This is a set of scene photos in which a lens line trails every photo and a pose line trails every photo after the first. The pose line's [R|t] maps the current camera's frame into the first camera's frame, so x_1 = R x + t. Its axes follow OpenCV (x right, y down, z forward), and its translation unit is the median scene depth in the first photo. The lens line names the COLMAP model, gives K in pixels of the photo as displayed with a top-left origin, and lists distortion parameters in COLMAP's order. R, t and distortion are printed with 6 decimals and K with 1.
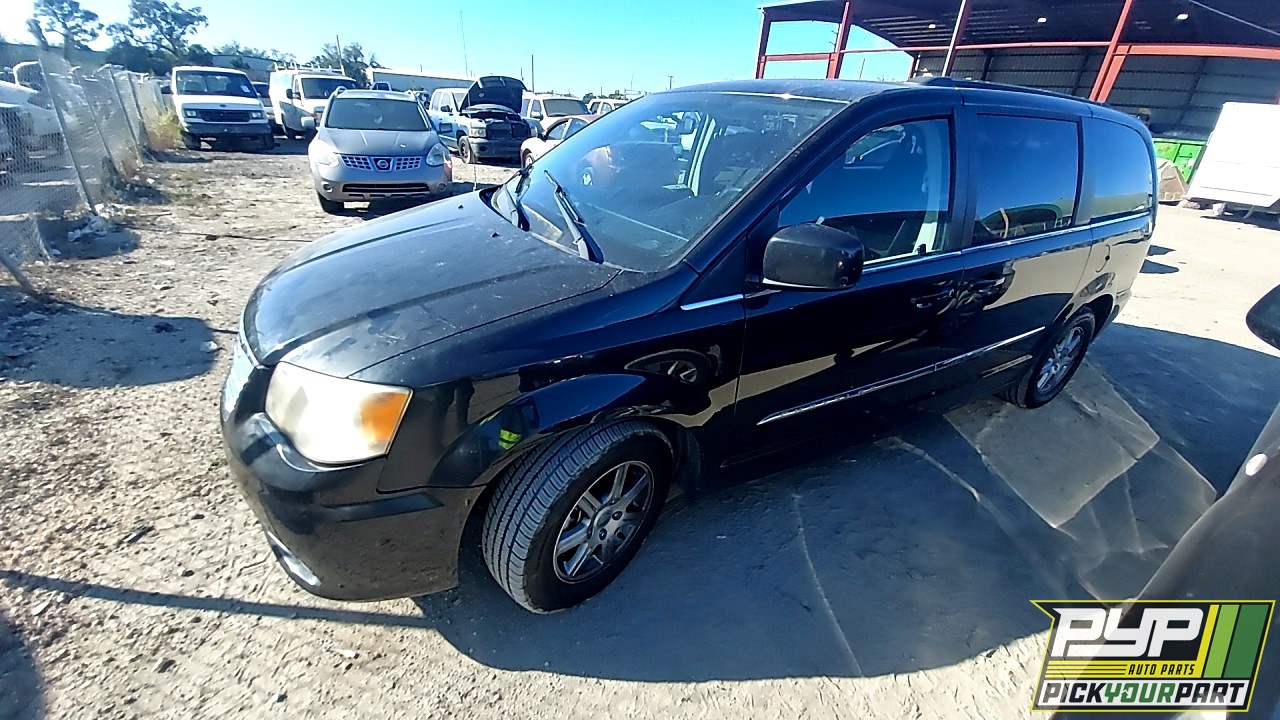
lens RADIAL K [[516.4, 0, 642.9], [0, 516.4, 354.2], [0, 0, 1]] dist [0.012355, -0.016031]
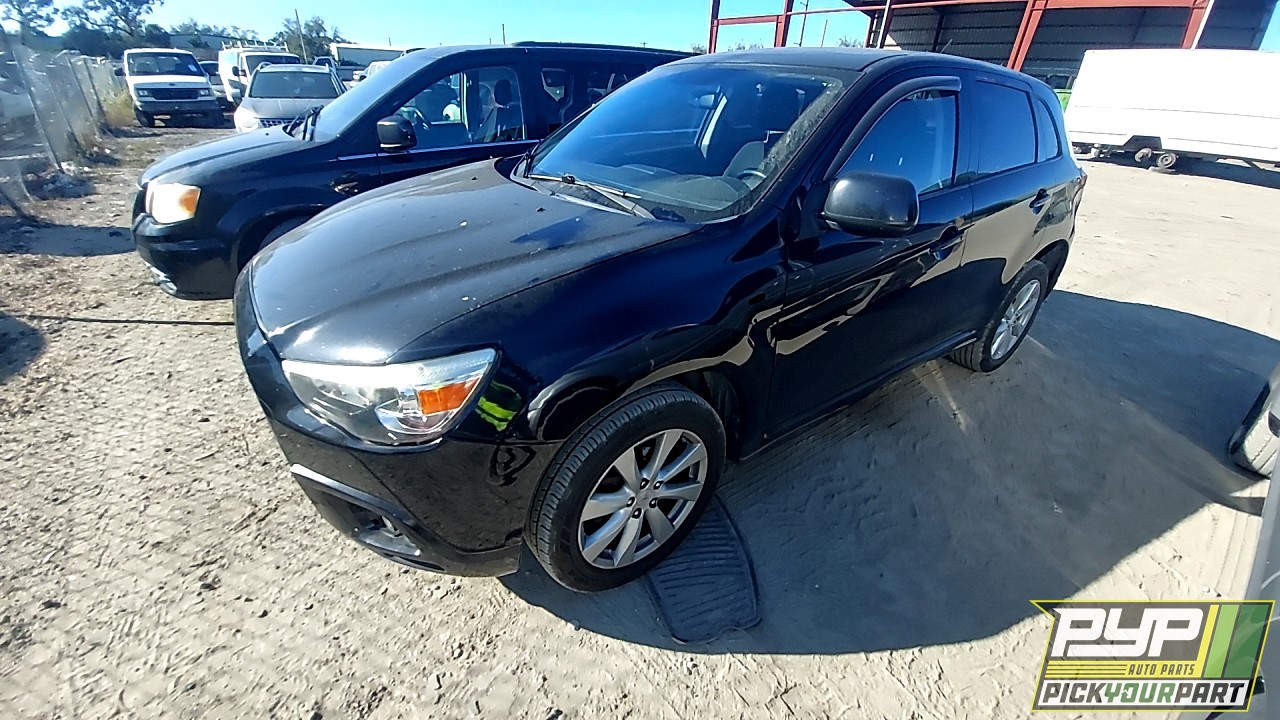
lens RADIAL K [[521.8, 0, 640.0], [0, 521.8, 360.0], [0, 0, 1]] dist [0.016987, -0.018921]
pose [[0.999377, -0.033780, 0.010269, 0.104880], [0.033213, 0.998143, 0.051070, 0.055351], [-0.011975, -0.050697, 0.998642, -0.100089]]
